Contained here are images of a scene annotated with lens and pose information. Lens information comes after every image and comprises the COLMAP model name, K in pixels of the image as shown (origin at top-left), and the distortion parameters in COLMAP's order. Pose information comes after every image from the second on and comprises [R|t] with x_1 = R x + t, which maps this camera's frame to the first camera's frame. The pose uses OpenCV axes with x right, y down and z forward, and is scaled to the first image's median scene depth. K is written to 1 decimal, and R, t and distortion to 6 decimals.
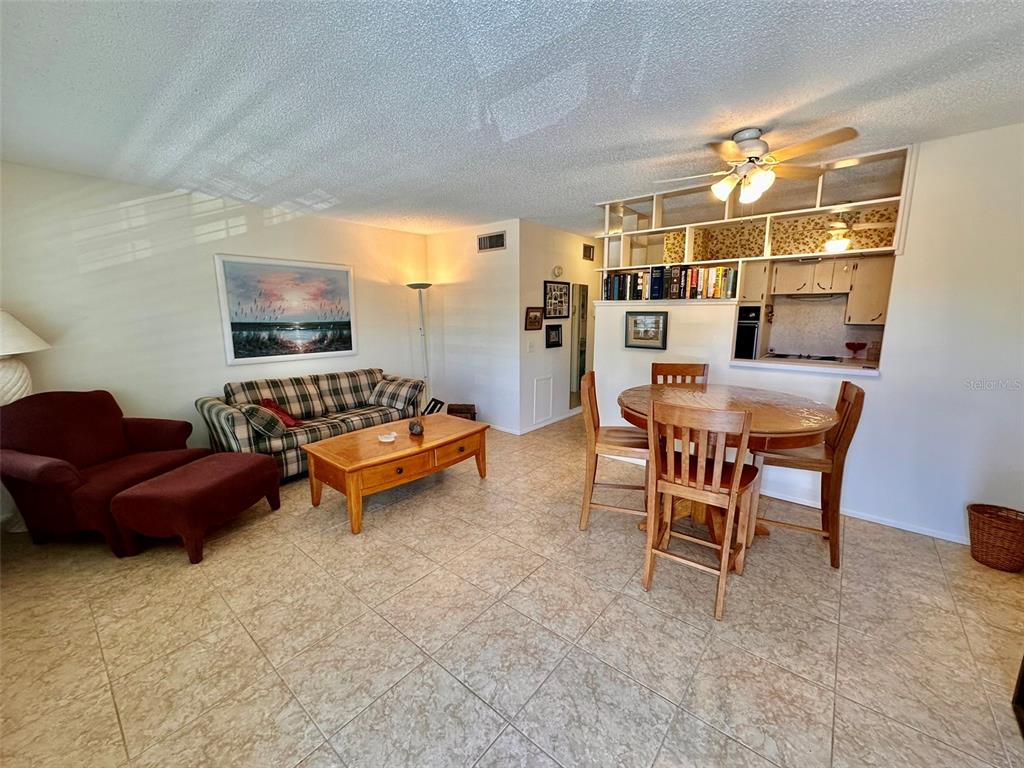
lens RADIAL K [[407.2, 0, 506.8], [0, 407.2, 385.4], [0, 0, 1]] dist [0.001455, 0.000167]
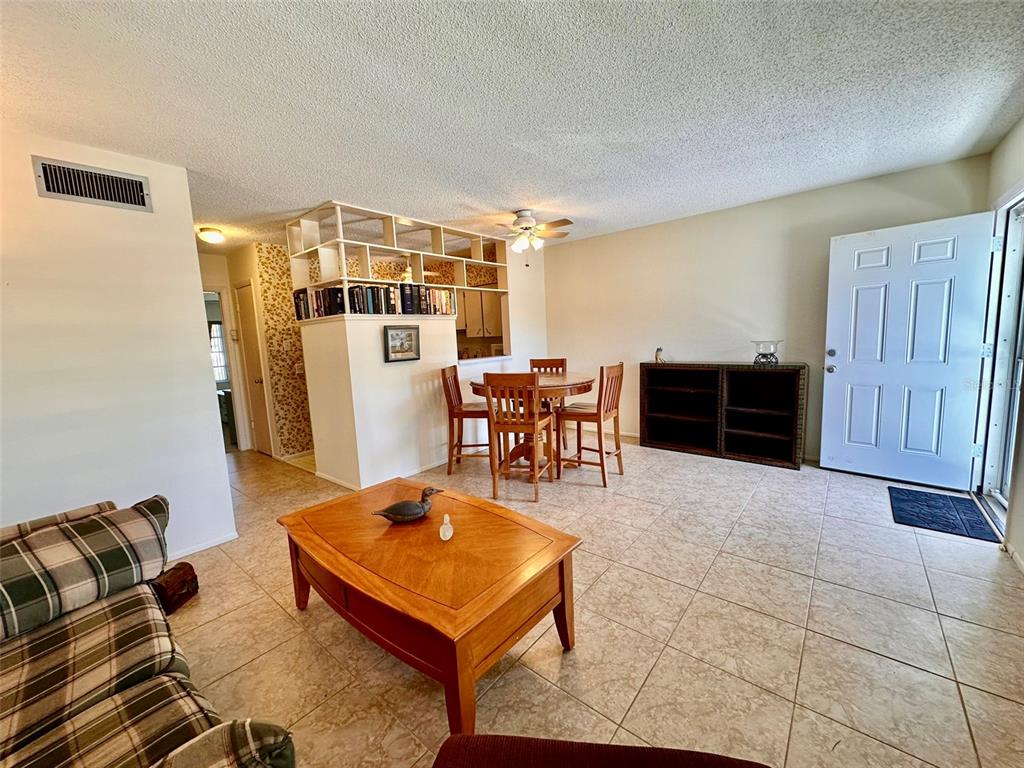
lens RADIAL K [[407.2, 0, 513.8], [0, 407.2, 389.5], [0, 0, 1]] dist [0.001455, 0.000167]
pose [[-0.010673, -0.135810, 0.990677, -0.696958], [0.225573, 0.964869, 0.134702, -0.097492], [-0.974168, 0.224908, 0.020337, 0.721908]]
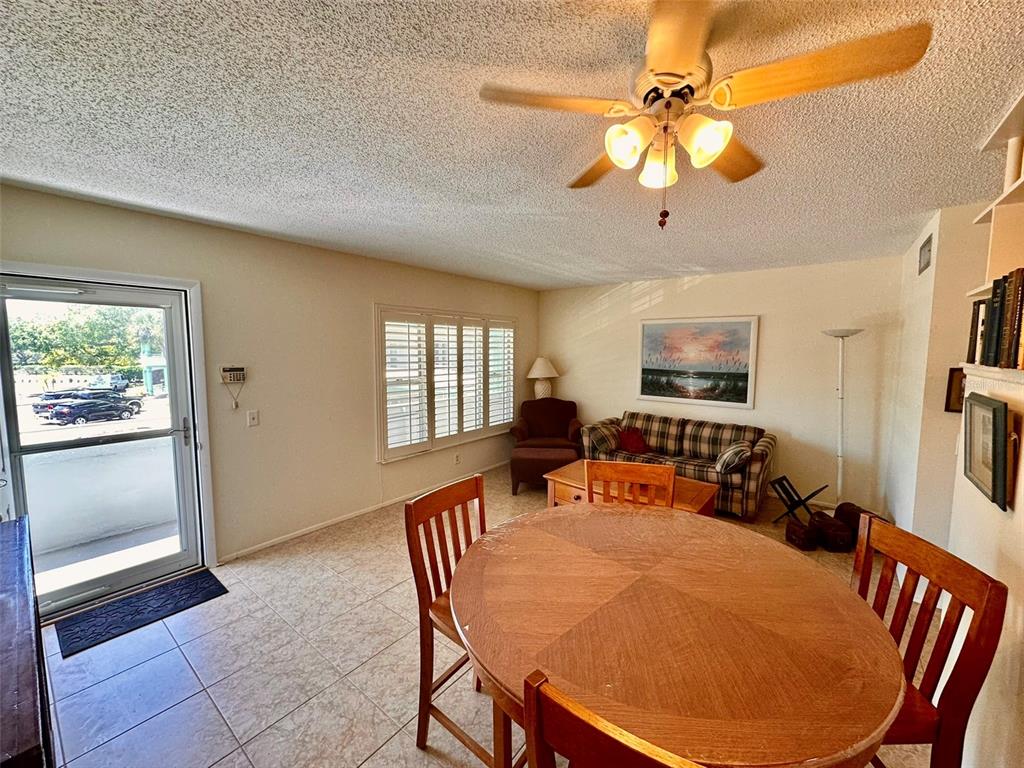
lens RADIAL K [[407.2, 0, 515.6], [0, 407.2, 382.9], [0, 0, 1]] dist [0.001455, 0.000167]
pose [[0.039090, 0.088190, -0.995336, 0.695738], [-0.184010, 0.979698, 0.079578, -0.143226], [0.982147, 0.180042, 0.054524, 0.541976]]
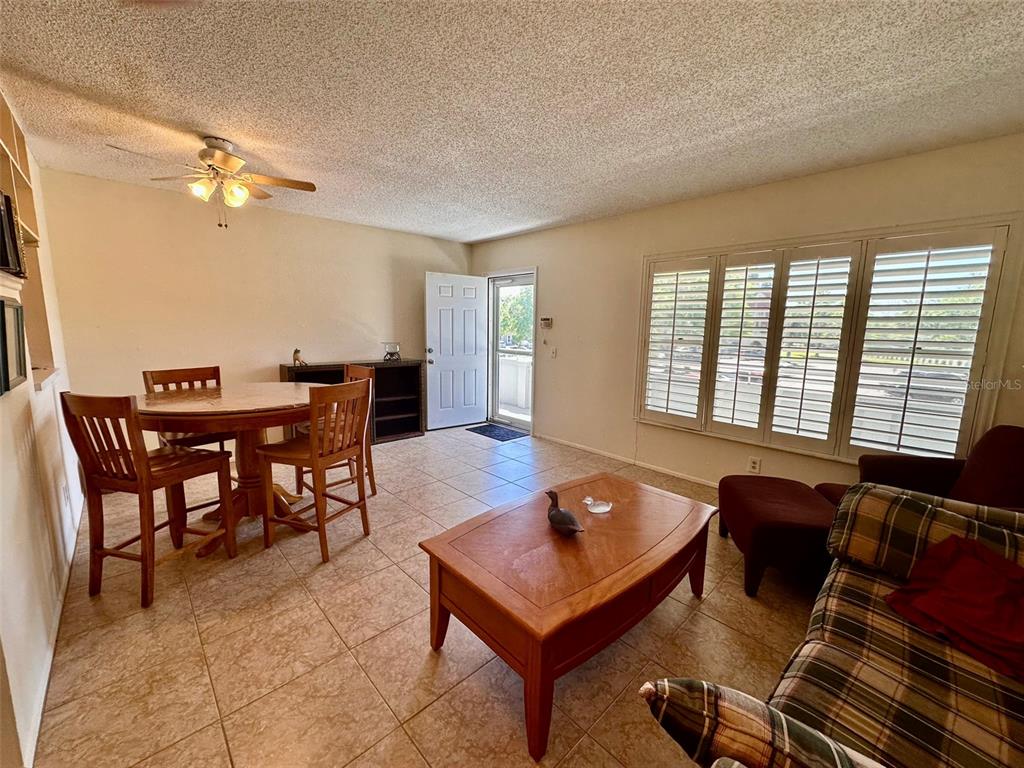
lens RADIAL K [[407.2, 0, 520.1], [0, 407.2, 376.6], [0, 0, 1]] dist [0.001455, 0.000167]
pose [[-0.995324, -0.023876, 0.093594, -0.190356], [0.005494, 0.953408, 0.301635, -0.217387], [-0.096435, 0.300739, -0.948818, 1.315827]]
